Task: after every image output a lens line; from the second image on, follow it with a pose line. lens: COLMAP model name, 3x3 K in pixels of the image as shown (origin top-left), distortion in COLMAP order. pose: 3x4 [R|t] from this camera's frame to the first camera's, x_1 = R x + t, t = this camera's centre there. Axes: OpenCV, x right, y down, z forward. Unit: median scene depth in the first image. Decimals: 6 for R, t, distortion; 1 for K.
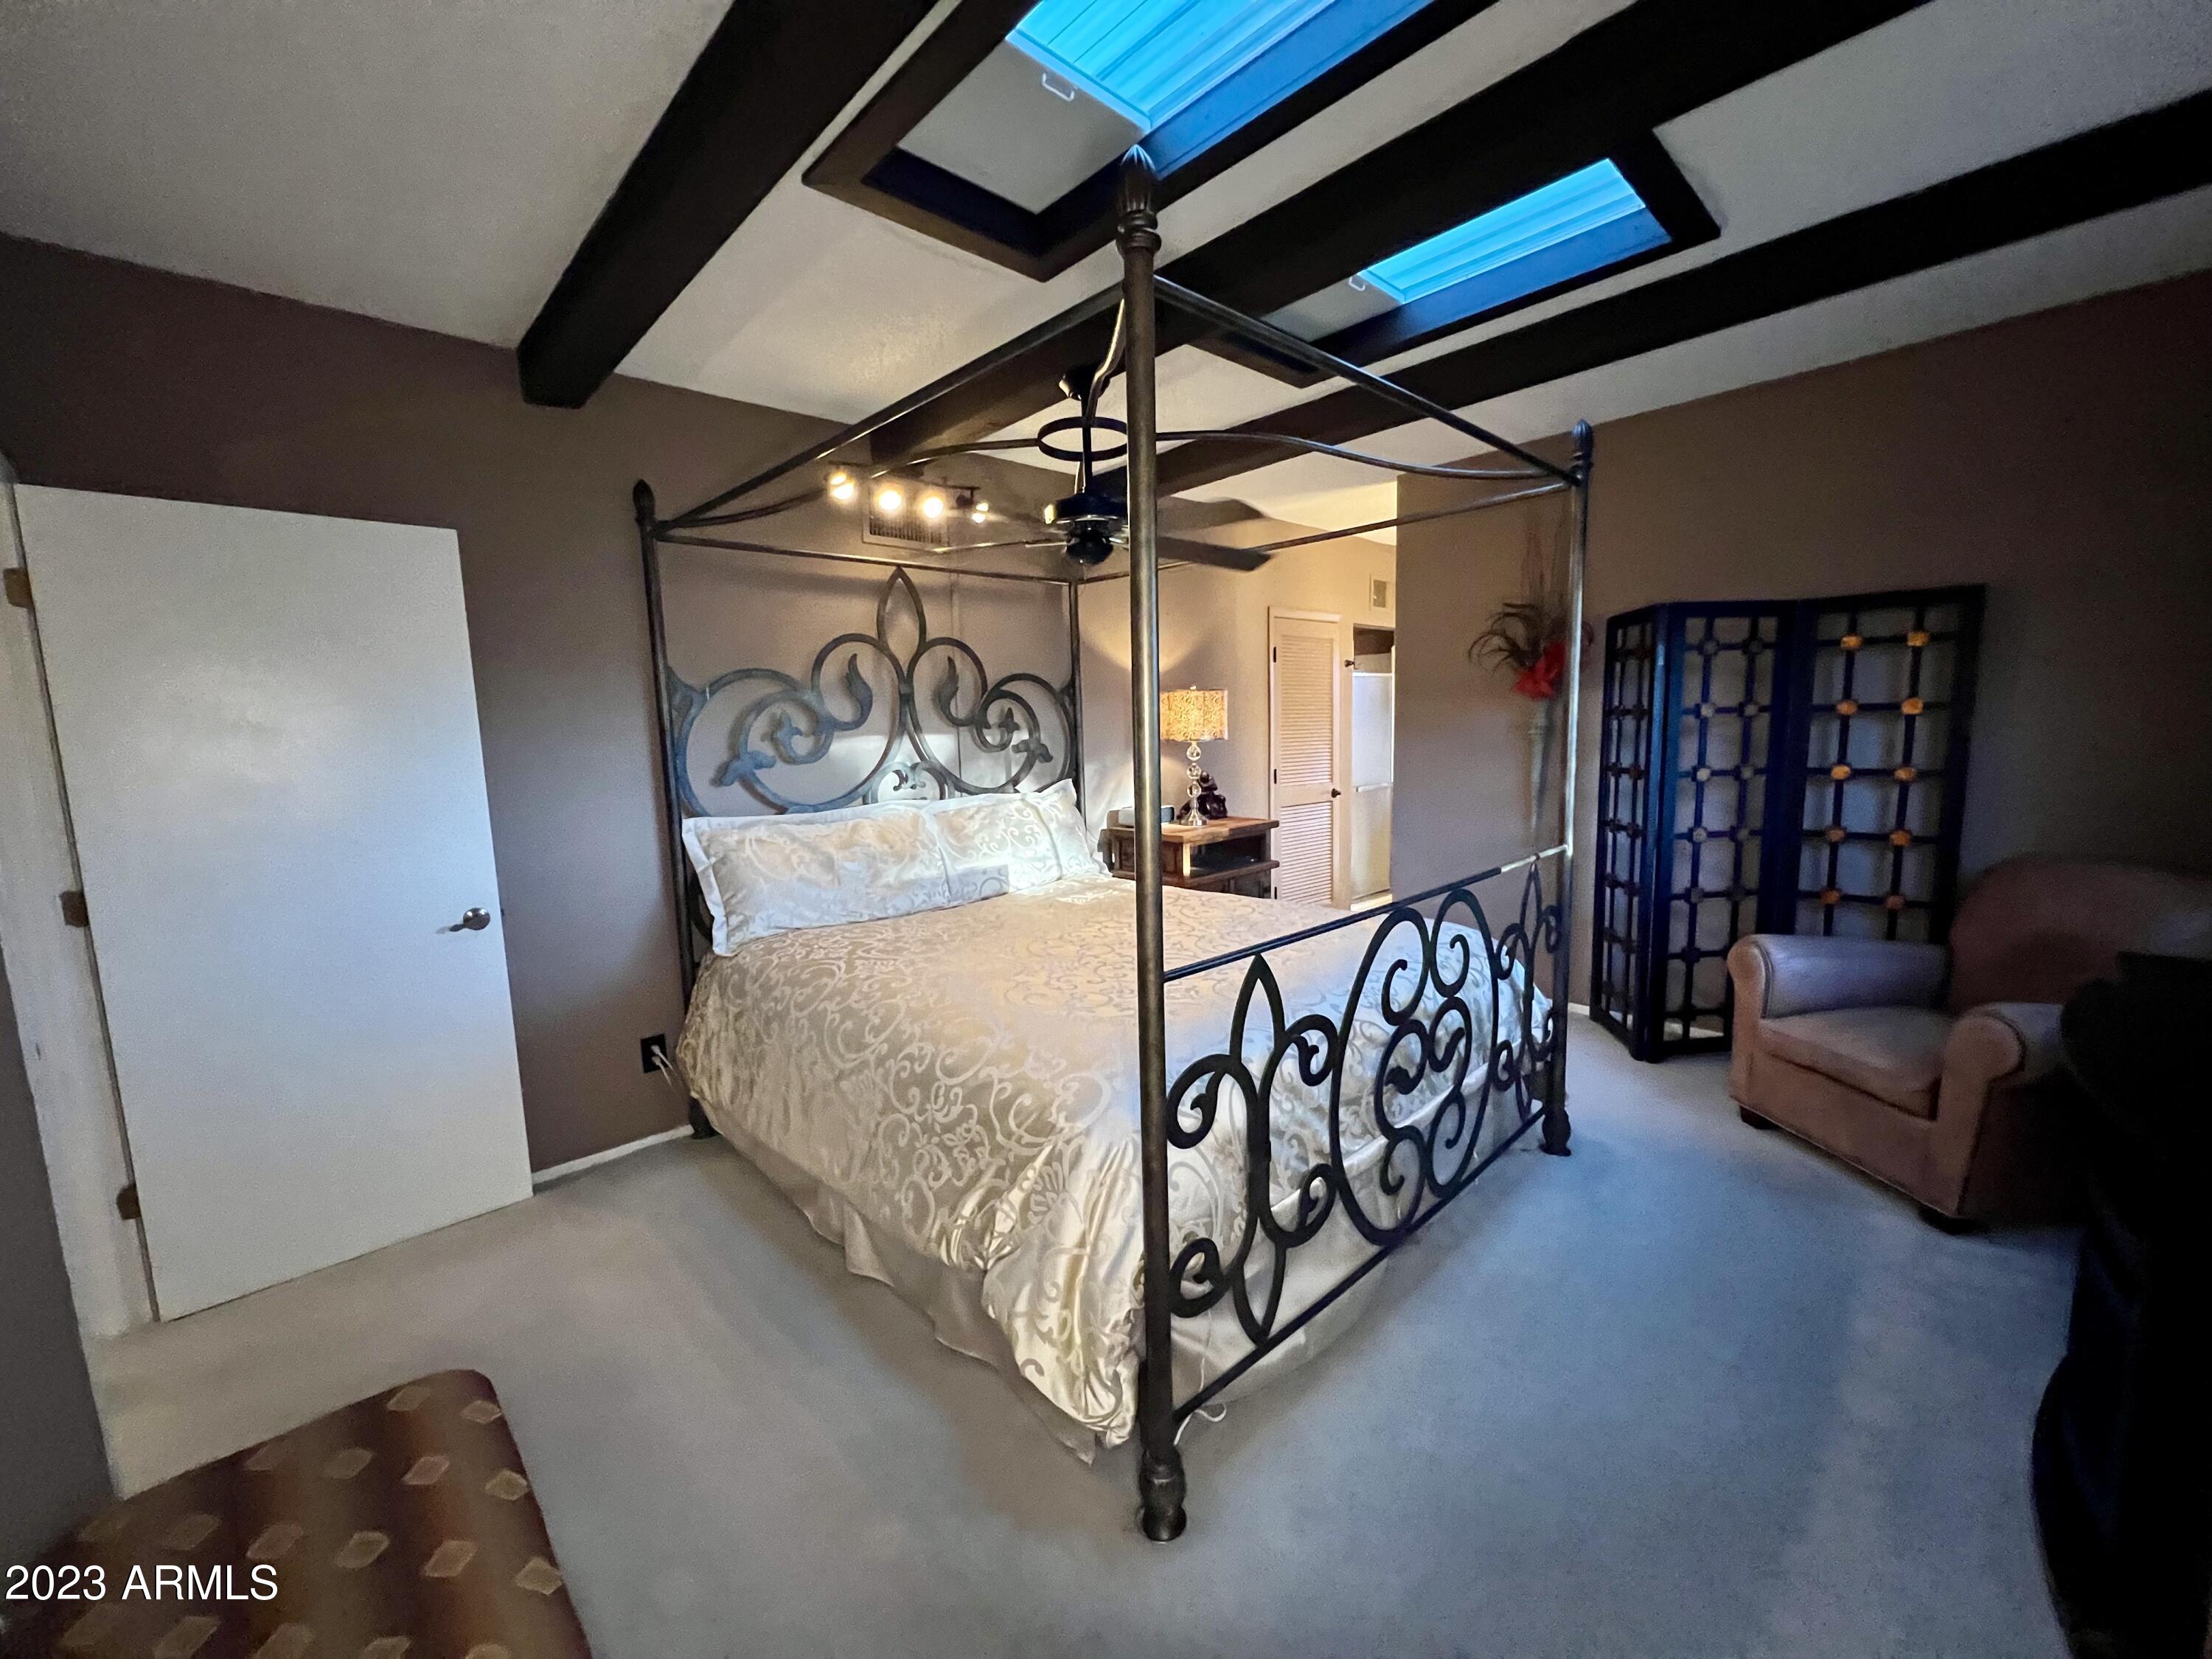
lens RADIAL K [[890.1, 0, 1111.3], [0, 890.1, 839.7], [0, 0, 1]] dist [0.000030, 0.000318]
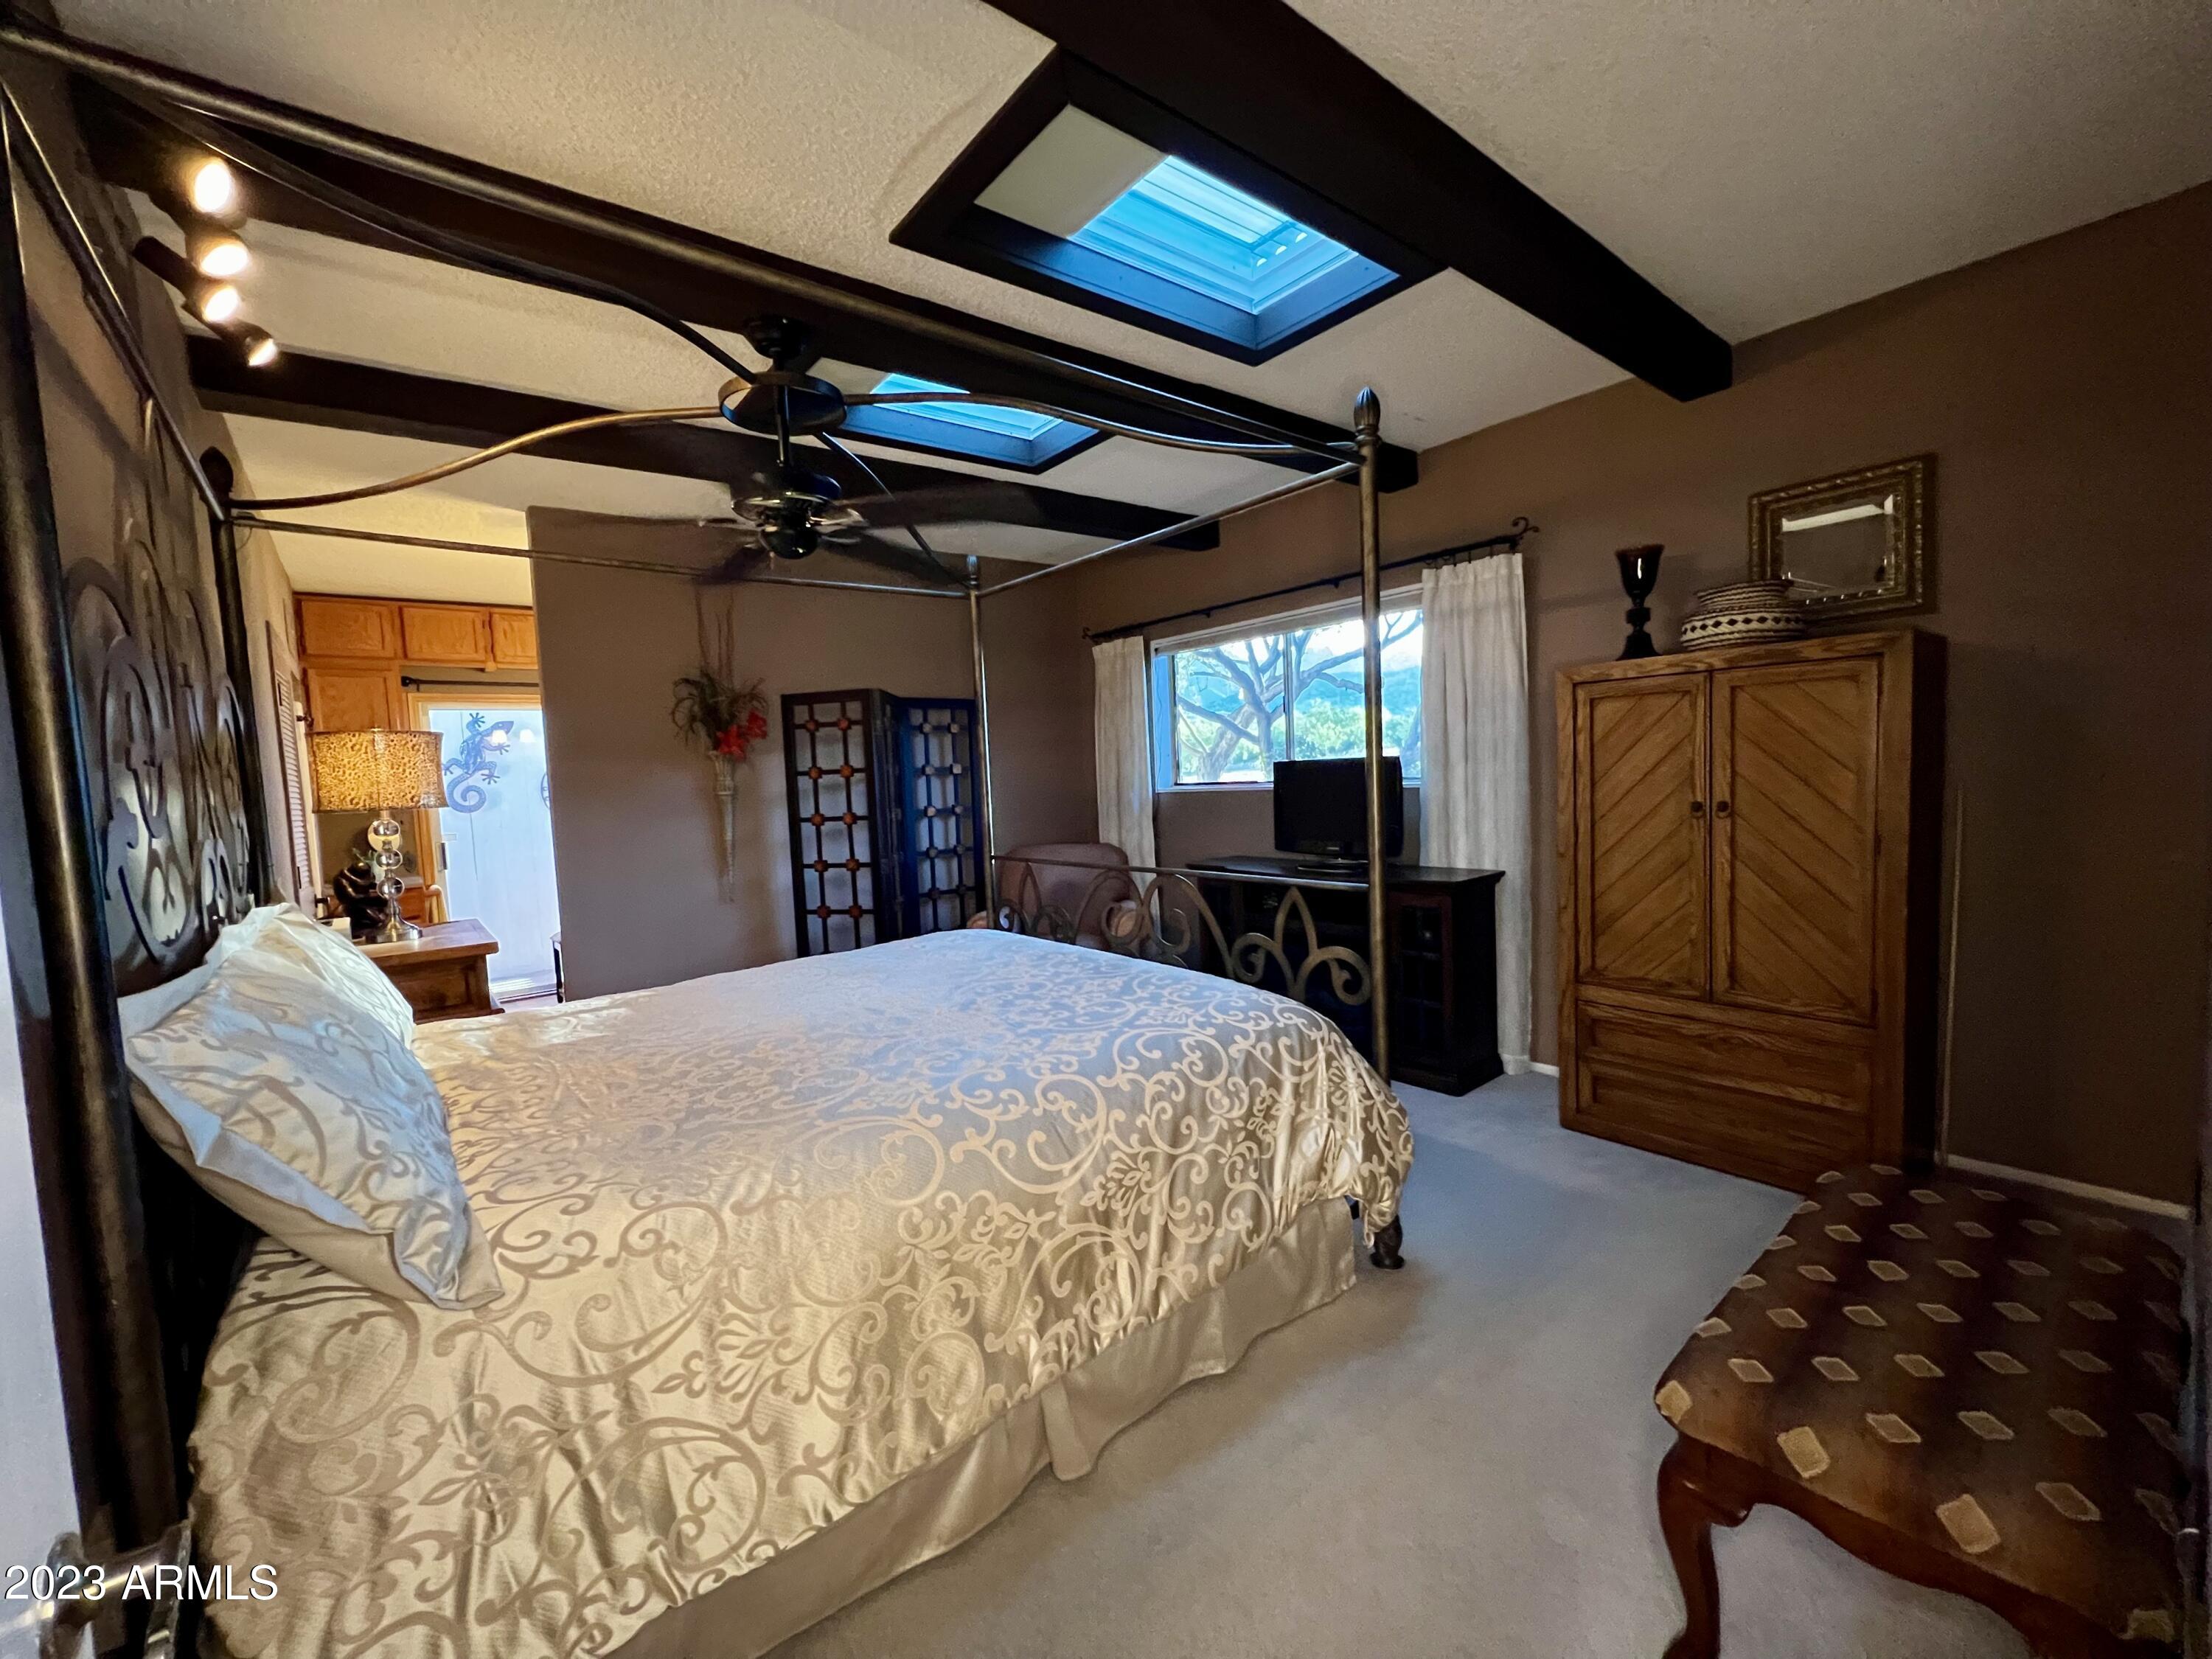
lens RADIAL K [[890.1, 0, 1114.3], [0, 890.1, 834.2], [0, 0, 1]] dist [0.000030, 0.000318]
pose [[0.081806, -0.043337, 0.995706, -0.708864], [0.170248, 0.984978, 0.028883, -0.029656], [-0.982000, 0.167154, 0.087955, 0.593016]]
